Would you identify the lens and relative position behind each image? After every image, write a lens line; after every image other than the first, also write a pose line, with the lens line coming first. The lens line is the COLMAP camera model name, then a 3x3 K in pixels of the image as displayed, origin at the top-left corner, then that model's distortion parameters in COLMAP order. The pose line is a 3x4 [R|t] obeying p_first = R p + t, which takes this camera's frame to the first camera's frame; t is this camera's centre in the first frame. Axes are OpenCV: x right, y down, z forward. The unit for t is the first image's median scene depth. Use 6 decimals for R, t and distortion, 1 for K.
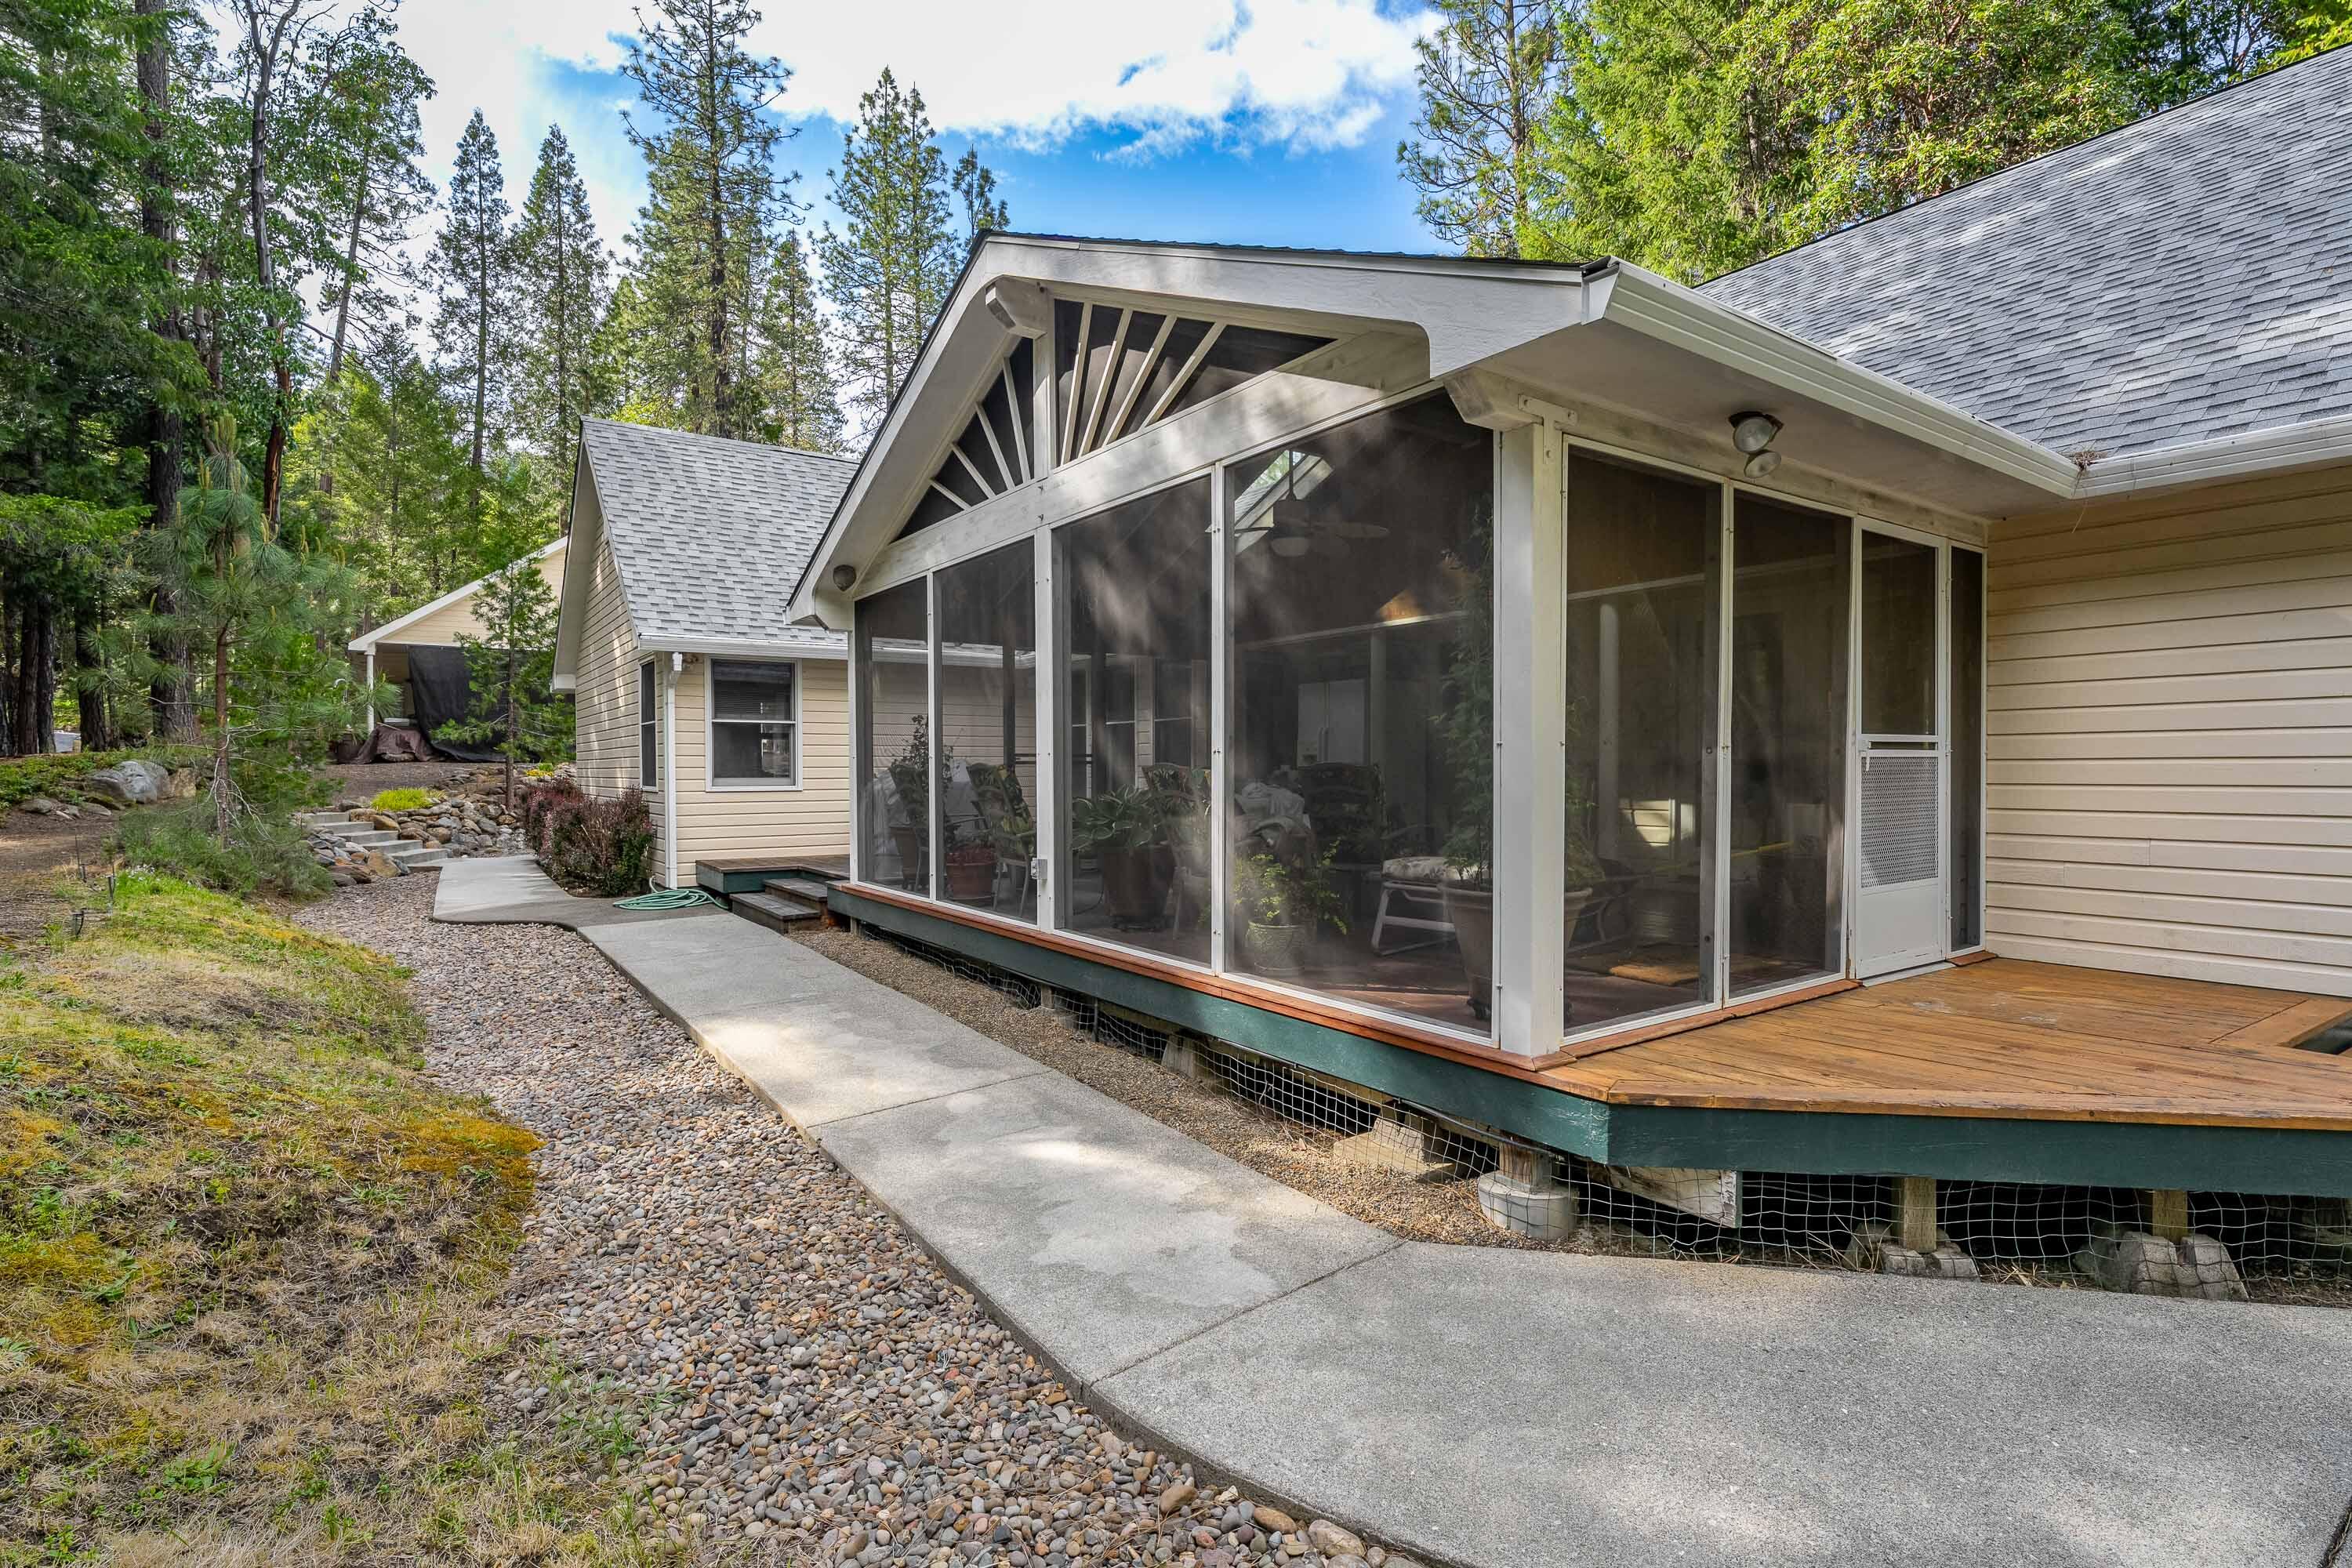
lens RADIAL K [[1138.5, 0, 1176.0], [0, 1138.5, 784.0], [0, 0, 1]] dist [0.000419, -0.000096]
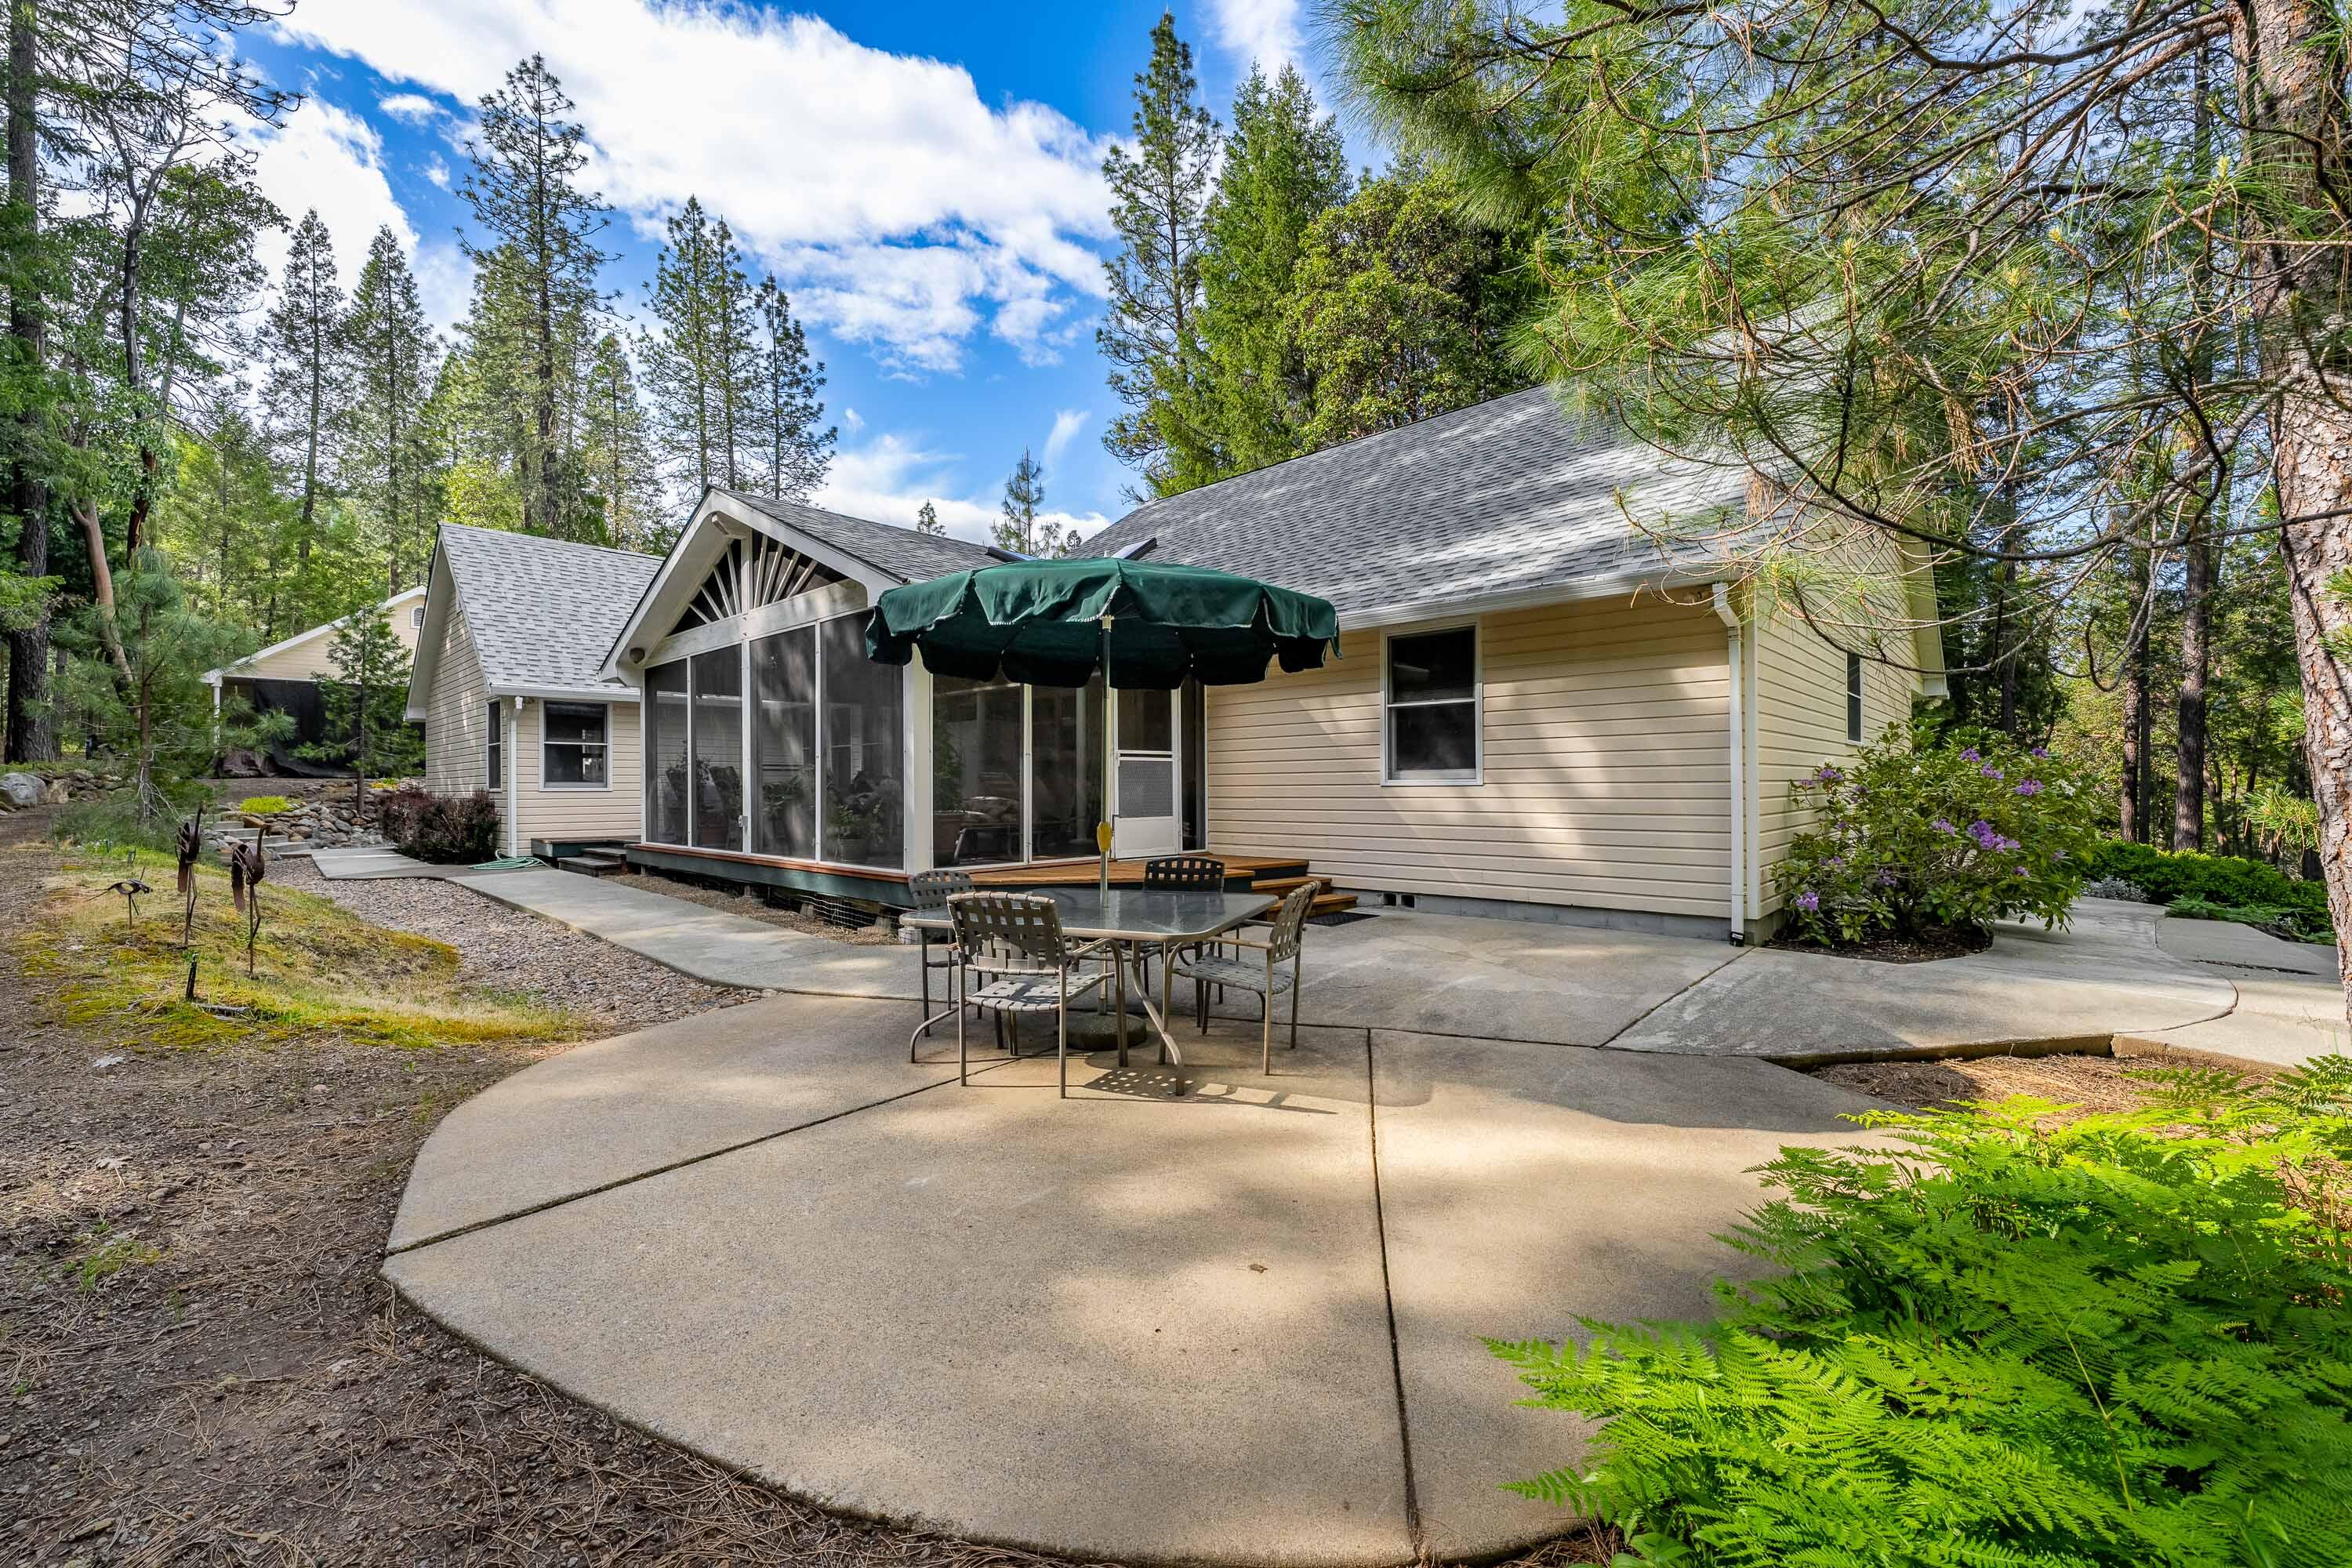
lens RADIAL K [[961.9, 0, 1176.0], [0, 961.9, 784.0], [0, 0, 1]] dist [-0.000465, -0.000152]
pose [[0.979540, -0.001168, 0.201246, 0.069067], [0.005069, 0.999809, -0.018869, 0.012268], [-0.201185, 0.019503, 0.979359, -0.184857]]
